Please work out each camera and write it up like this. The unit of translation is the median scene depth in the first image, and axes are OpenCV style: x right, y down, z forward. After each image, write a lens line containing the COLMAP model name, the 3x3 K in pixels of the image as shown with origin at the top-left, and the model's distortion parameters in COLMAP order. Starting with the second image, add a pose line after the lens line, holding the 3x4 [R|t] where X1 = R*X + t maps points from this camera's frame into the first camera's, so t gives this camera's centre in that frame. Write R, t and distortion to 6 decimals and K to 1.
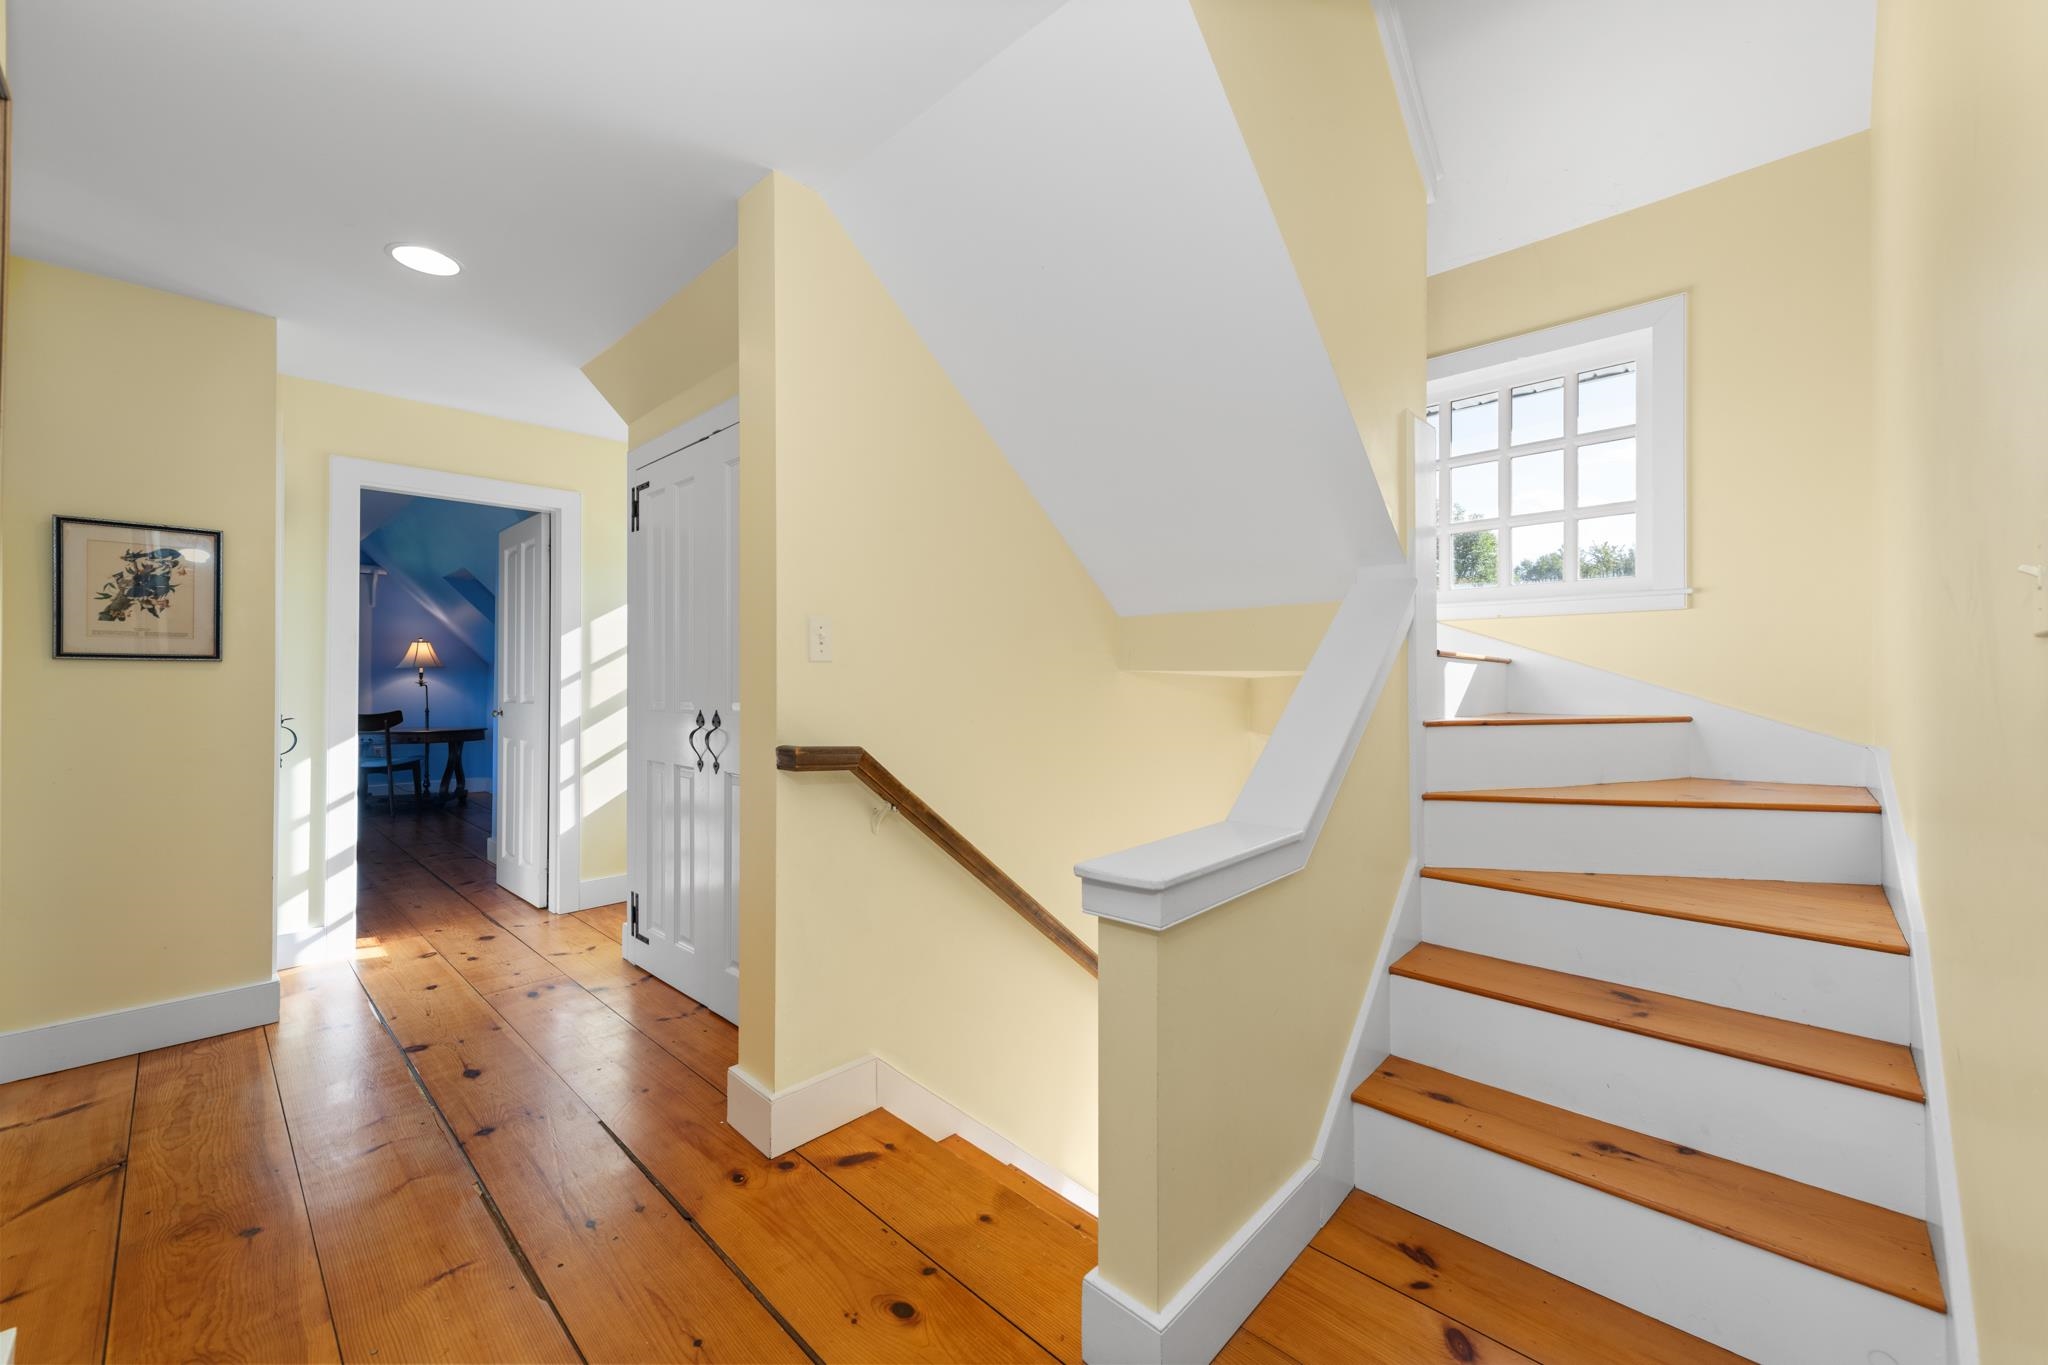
lens RADIAL K [[809.0, 0, 1040.3], [0, 809.0, 675.8], [0, 0, 1]] dist [0.009977, -0.001466]
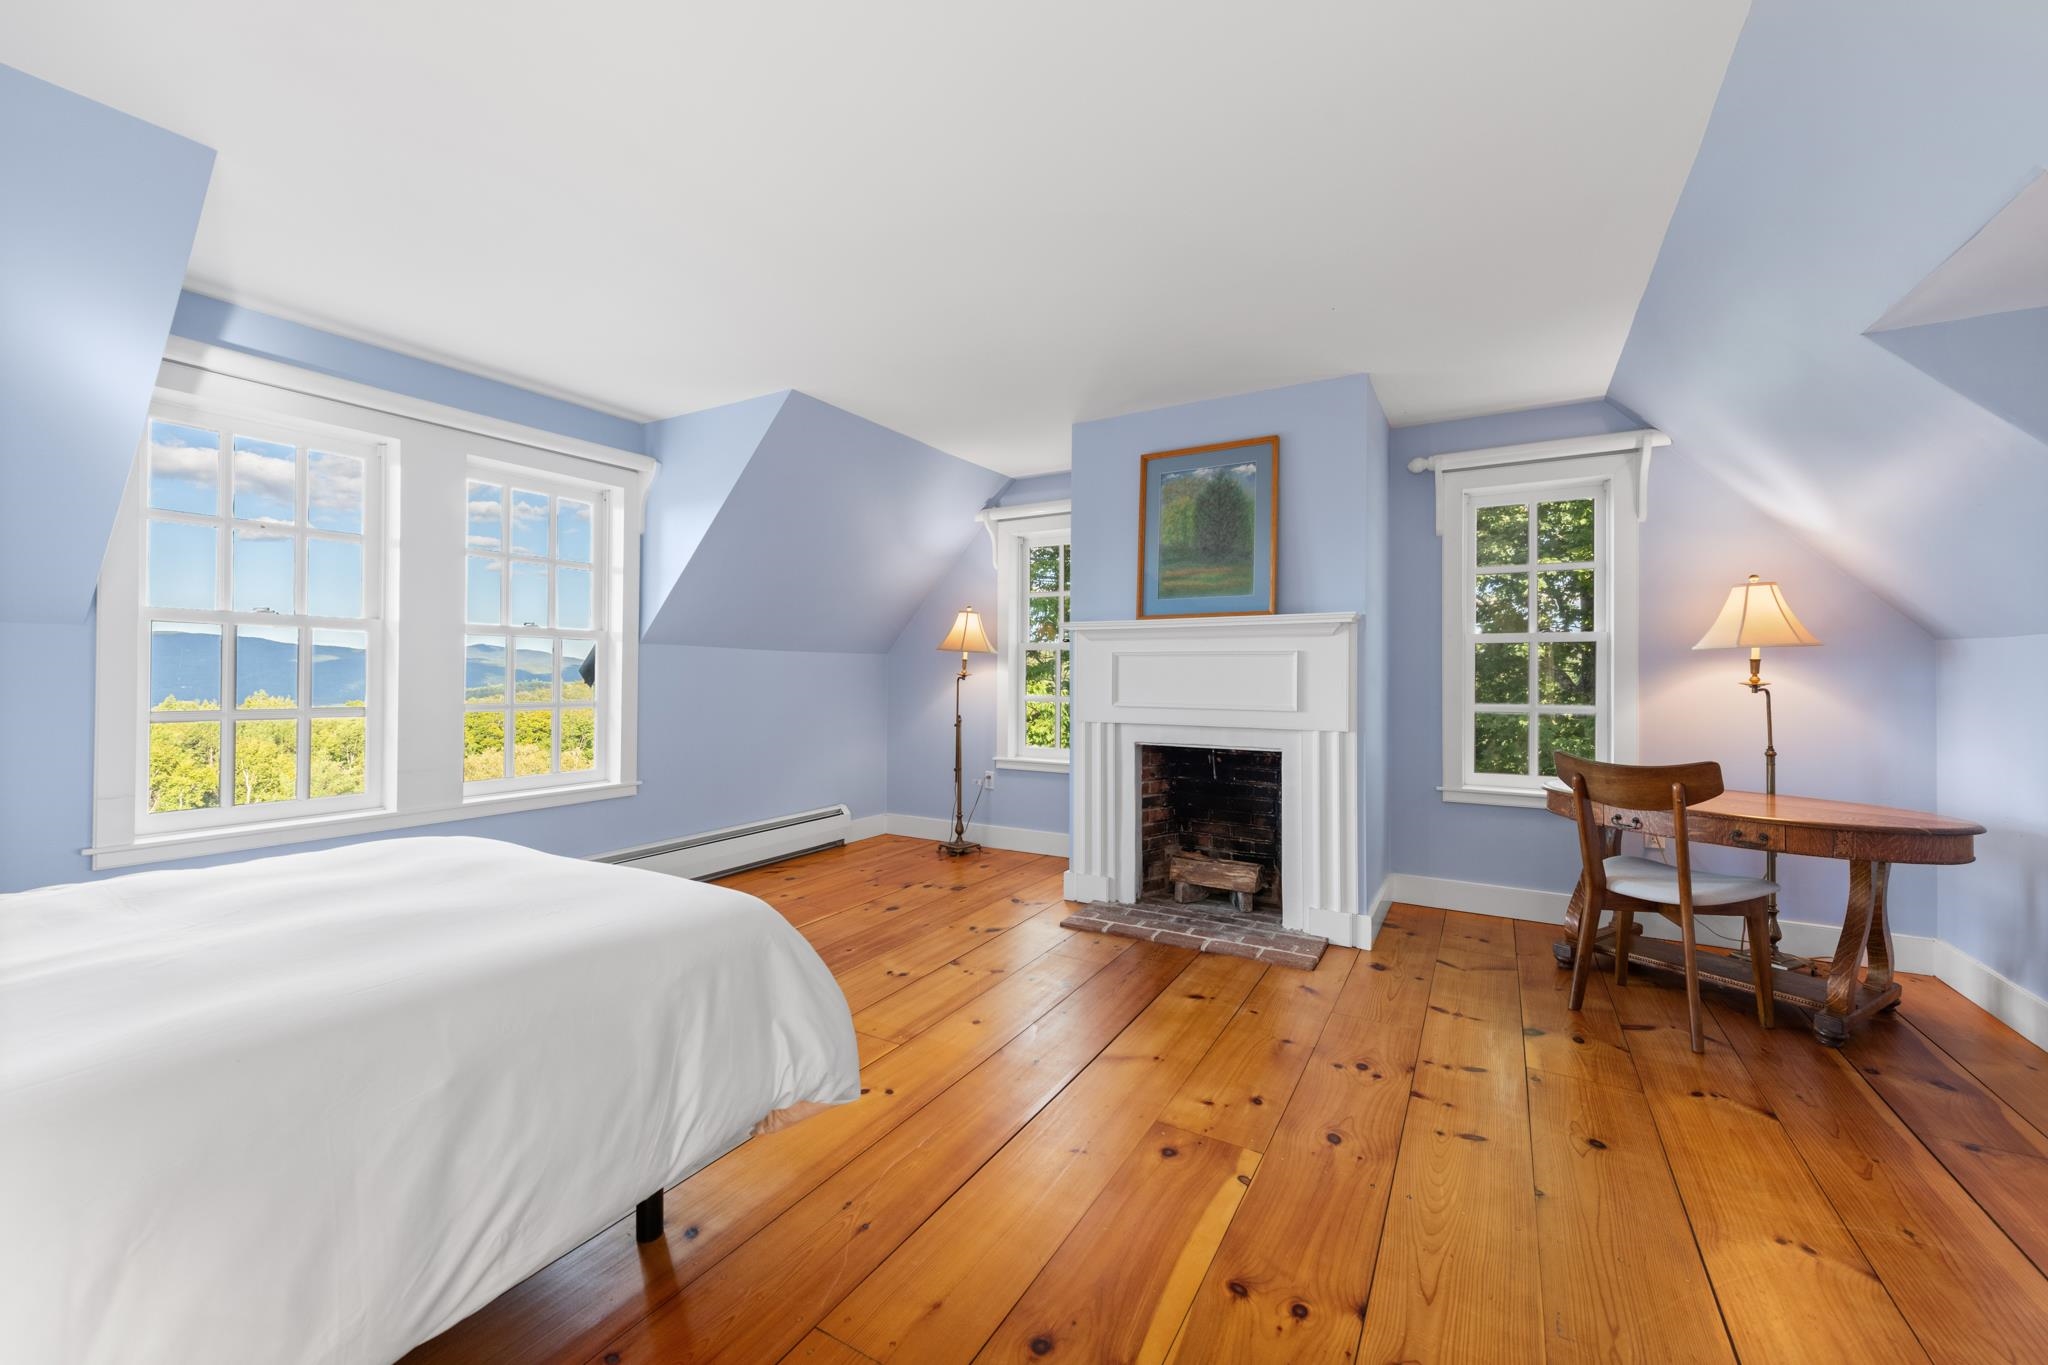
lens RADIAL K [[809.0, 0, 1035.1], [0, 809.0, 668.3], [0, 0, 1]] dist [0.009977, -0.001466]
pose [[0.239344, -0.009113, -0.970892, -0.490916], [-0.000092, 0.999956, -0.009408, 0.005225], [0.970935, 0.002341, 0.239332, 0.599803]]
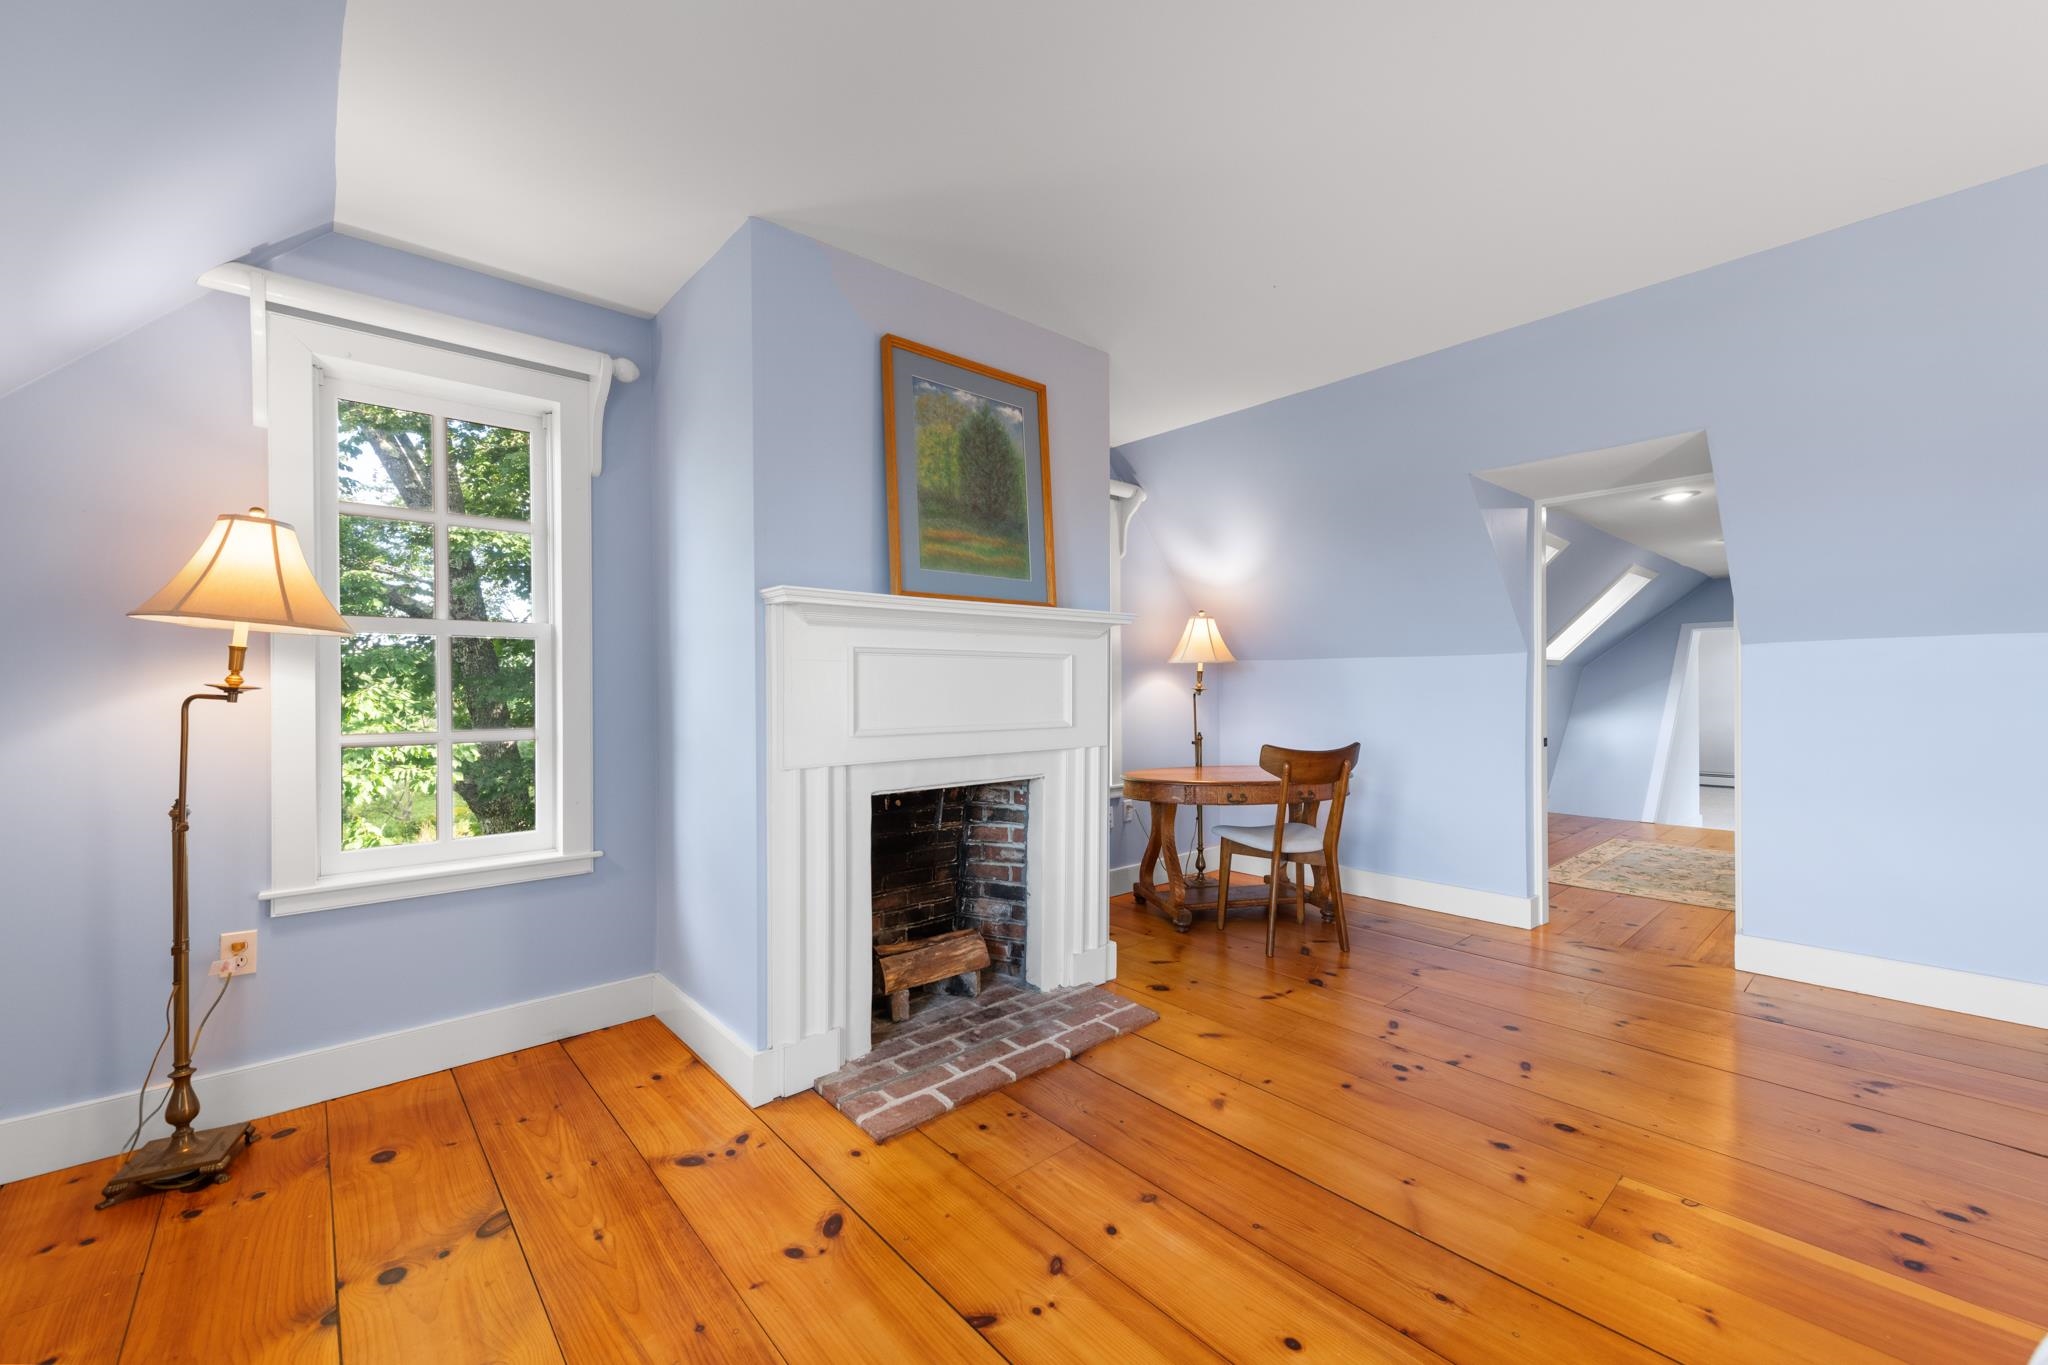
lens RADIAL K [[809.0, 0, 1038.1], [0, 809.0, 689.2], [0, 0, 1]] dist [0.009977, -0.001466]
pose [[0.997534, -0.005537, -0.069963, -0.874508], [0.006071, 0.999954, 0.007426, 0.004529], [0.069918, -0.007832, 0.997522, 0.474701]]
